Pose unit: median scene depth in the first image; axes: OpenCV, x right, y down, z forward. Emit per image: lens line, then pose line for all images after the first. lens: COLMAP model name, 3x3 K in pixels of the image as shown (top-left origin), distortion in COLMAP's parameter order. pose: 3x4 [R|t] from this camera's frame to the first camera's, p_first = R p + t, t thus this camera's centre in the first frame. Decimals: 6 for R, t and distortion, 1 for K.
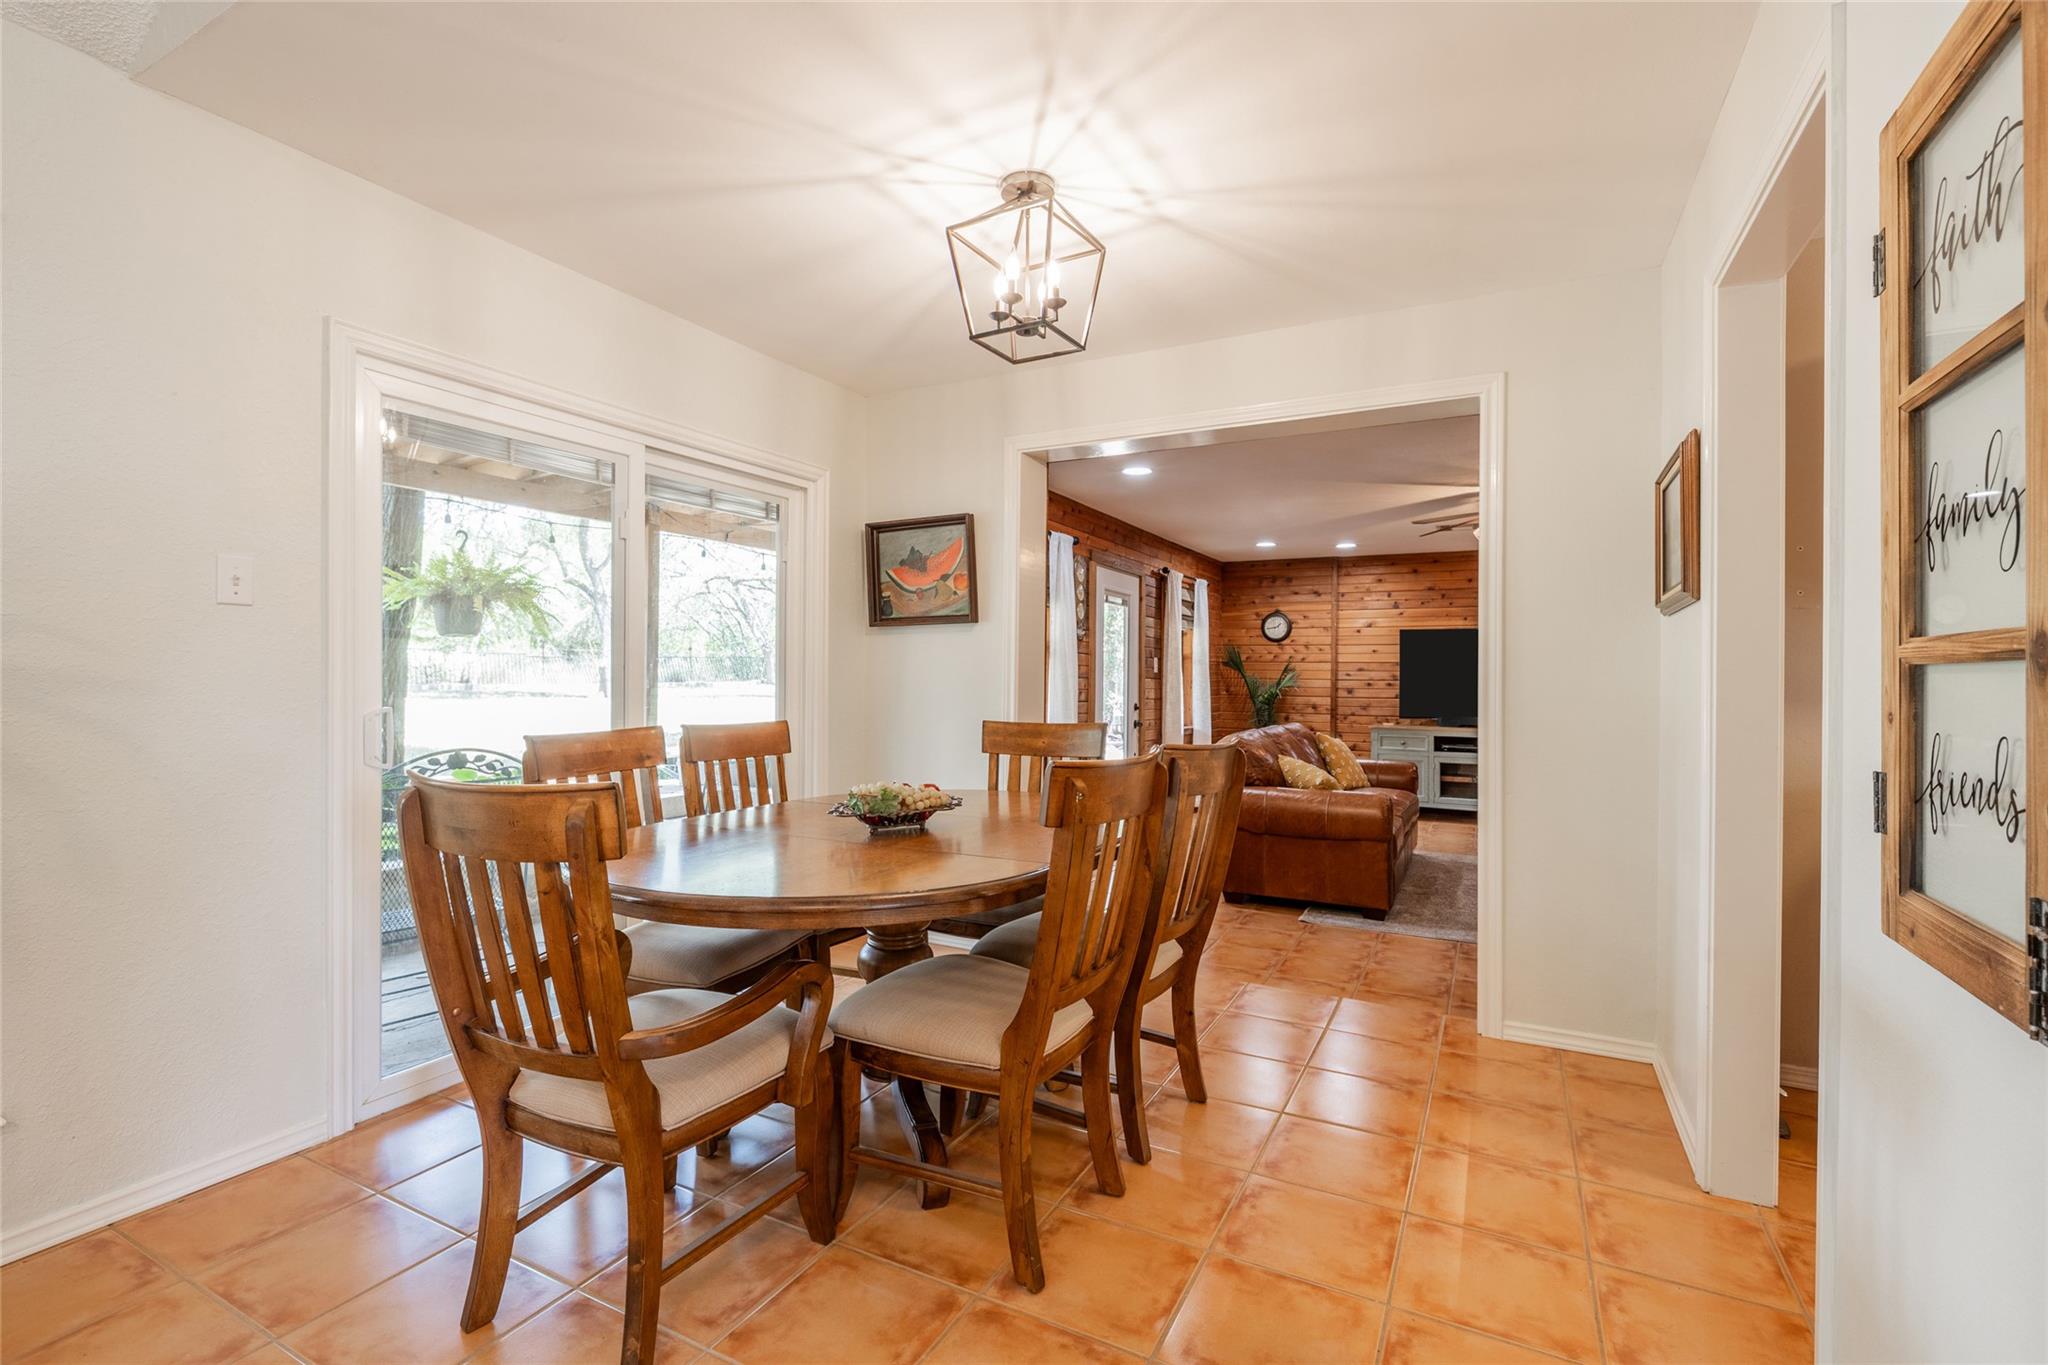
lens RADIAL K [[898.6, 0, 1024.0], [0, 898.6, 682.5], [0, 0, 1]] dist [0.000861, 0.000122]
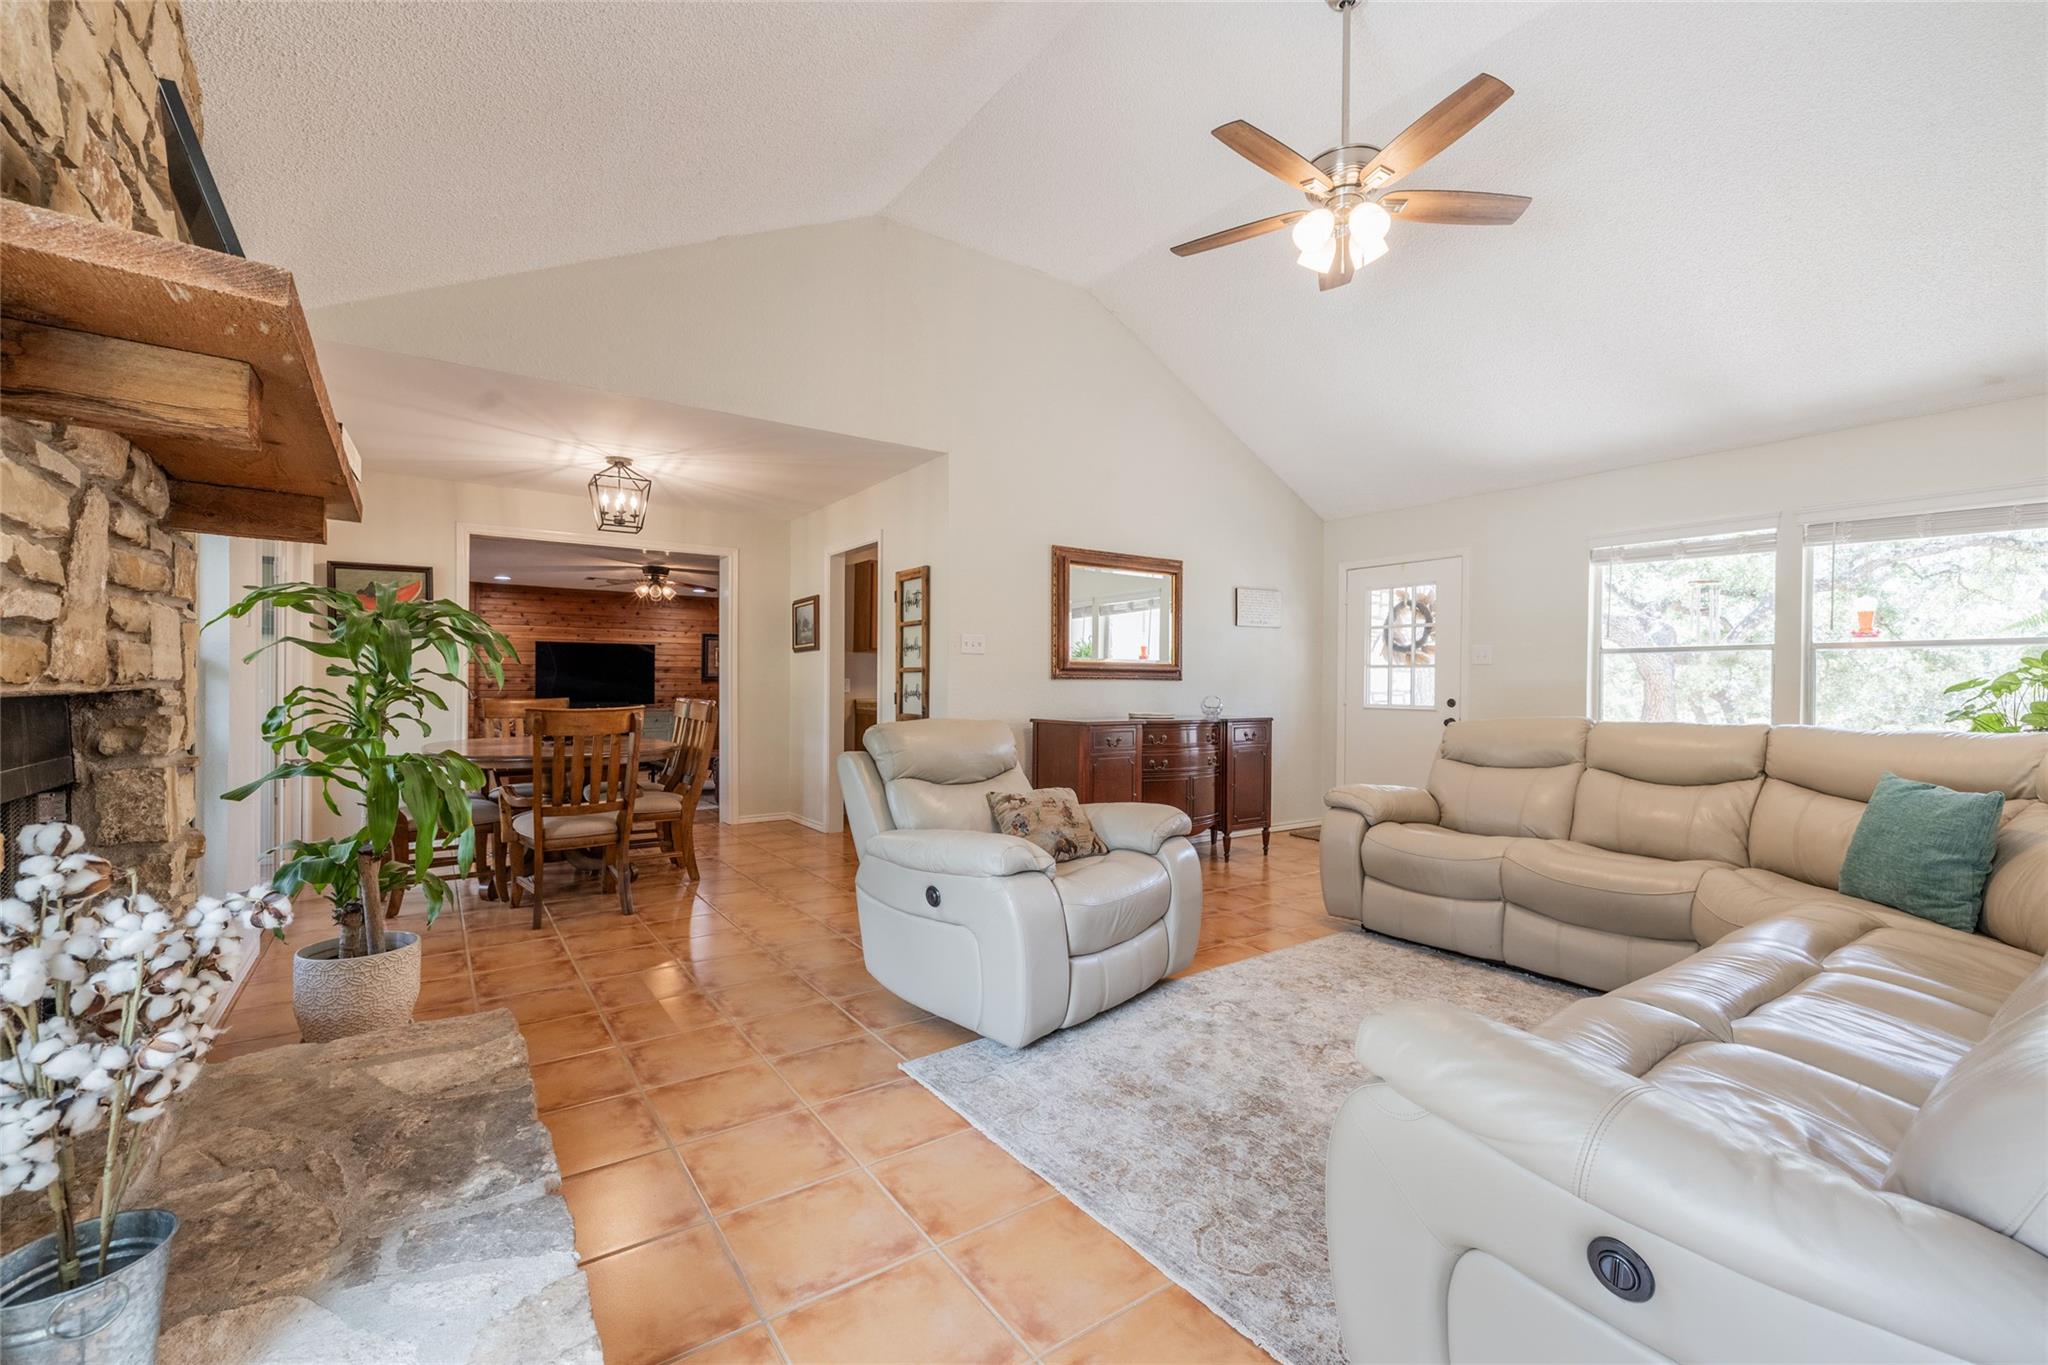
lens RADIAL K [[857.9, 0, 1020.3], [0, 857.9, 685.2], [0, 0, 1]] dist [0.003360, -0.000254]
pose [[0.442618, -0.004610, 0.896699, -0.928031], [0.002350, 0.999989, 0.003980, 0.010551], [-0.896707, 0.000346, 0.442624, -0.540697]]
